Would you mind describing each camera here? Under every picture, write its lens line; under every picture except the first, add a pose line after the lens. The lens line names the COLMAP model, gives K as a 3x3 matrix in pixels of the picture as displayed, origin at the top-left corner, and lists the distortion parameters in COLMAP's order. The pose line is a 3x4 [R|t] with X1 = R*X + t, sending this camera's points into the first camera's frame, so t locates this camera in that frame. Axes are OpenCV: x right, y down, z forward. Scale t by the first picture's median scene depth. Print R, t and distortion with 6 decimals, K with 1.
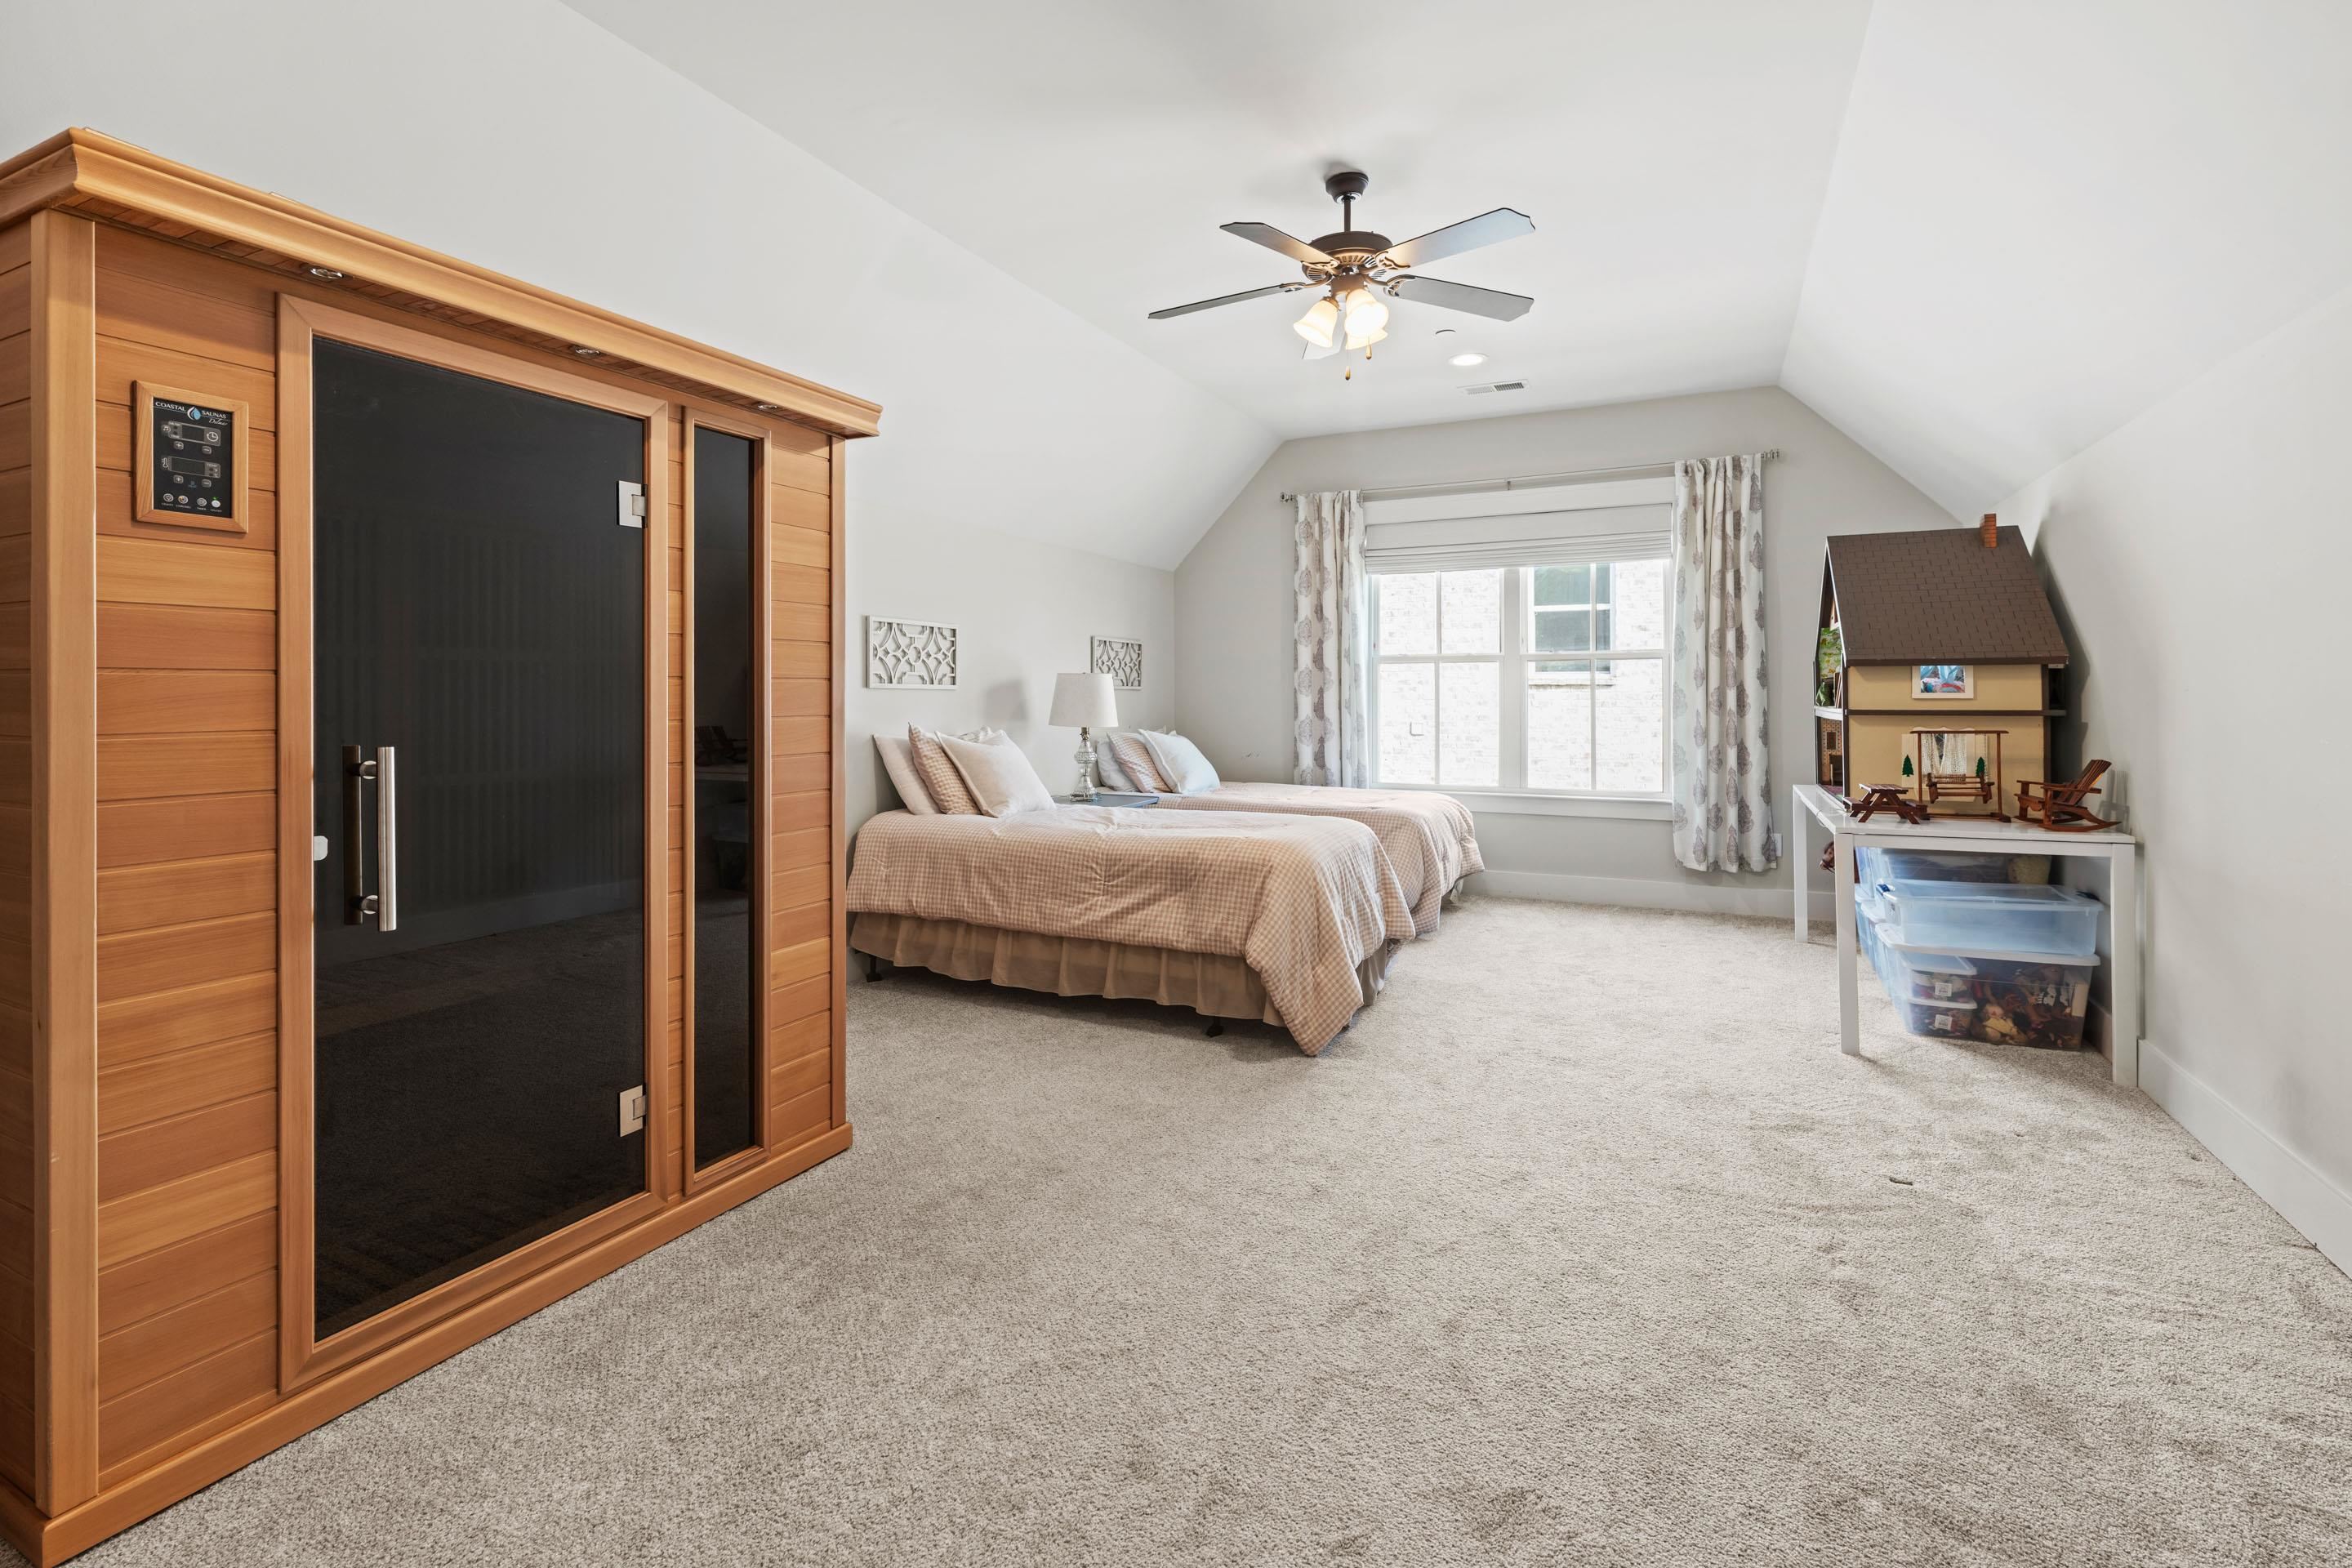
lens RADIAL K [[1072.0, 0, 1154.3], [0, 1072.0, 681.6], [0, 0, 1]] dist [-0.001517, -0.000093]
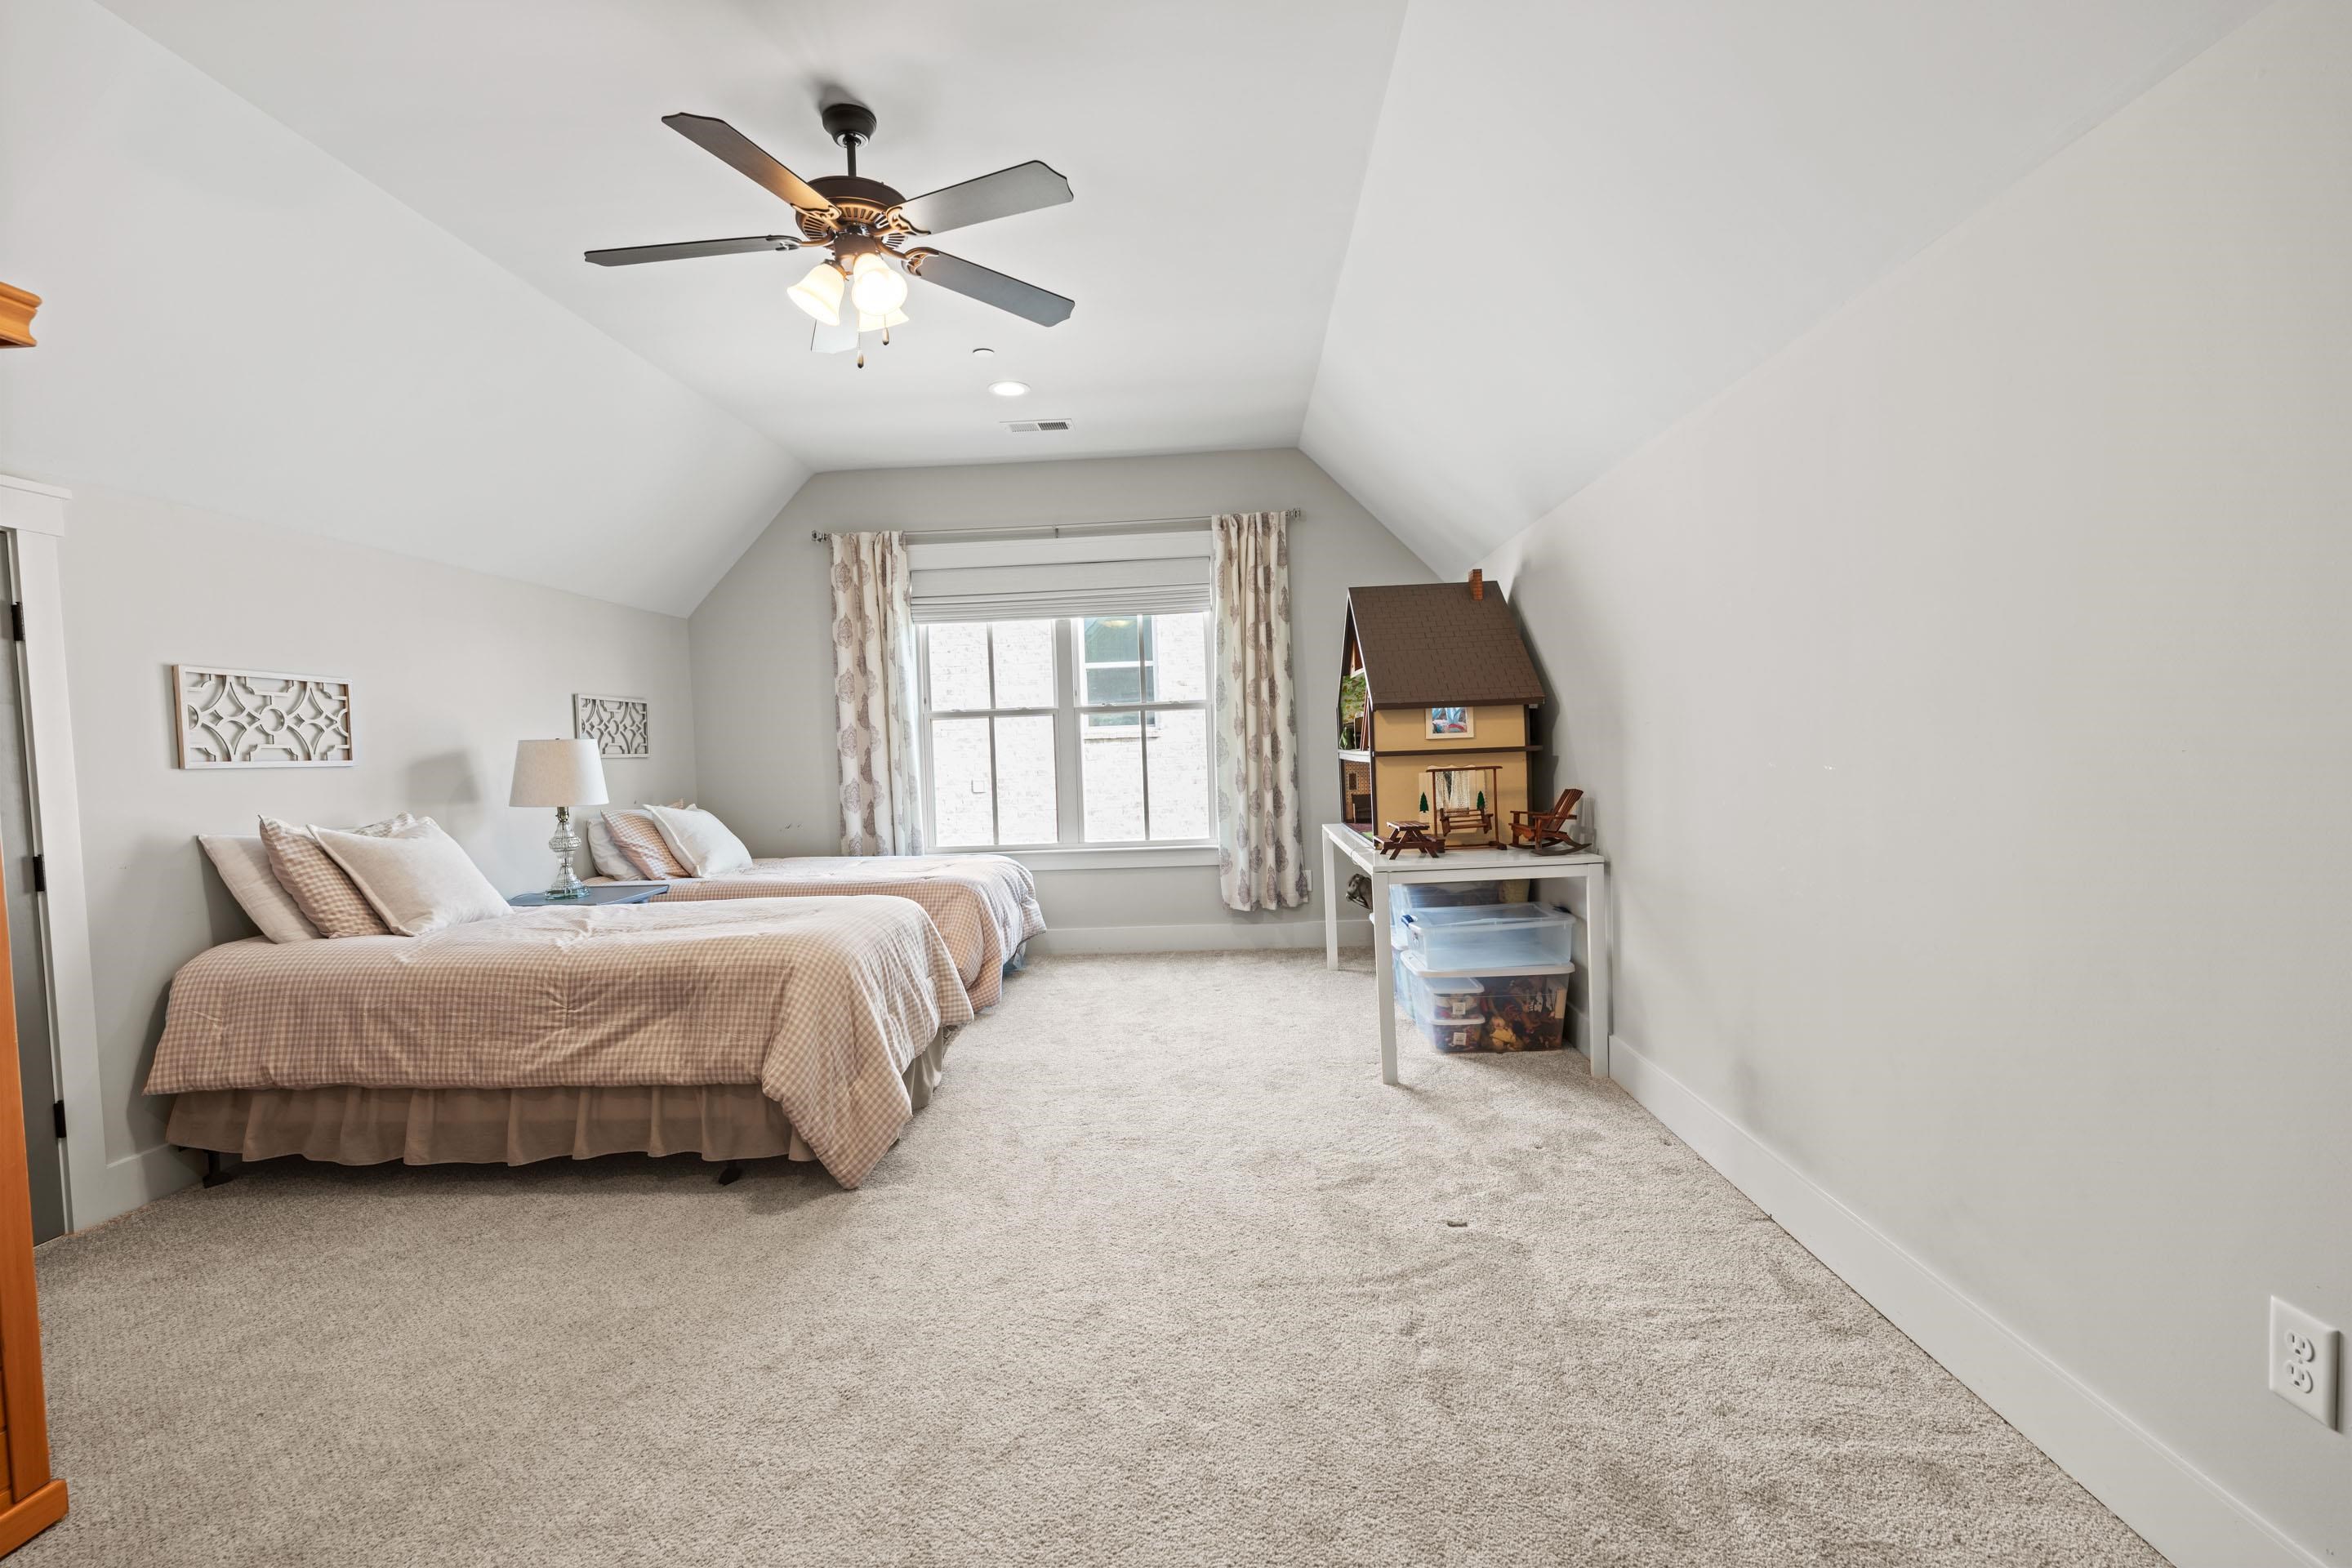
lens RADIAL K [[1072.0, 0, 1186.4], [0, 1072.0, 780.0], [0, 0, 1]] dist [-0.001517, -0.000093]
pose [[0.907634, -0.044931, 0.417351, 0.045413], [0.029566, 0.998628, 0.043211, 0.003362], [-0.418720, -0.026880, 0.907718, 0.132465]]
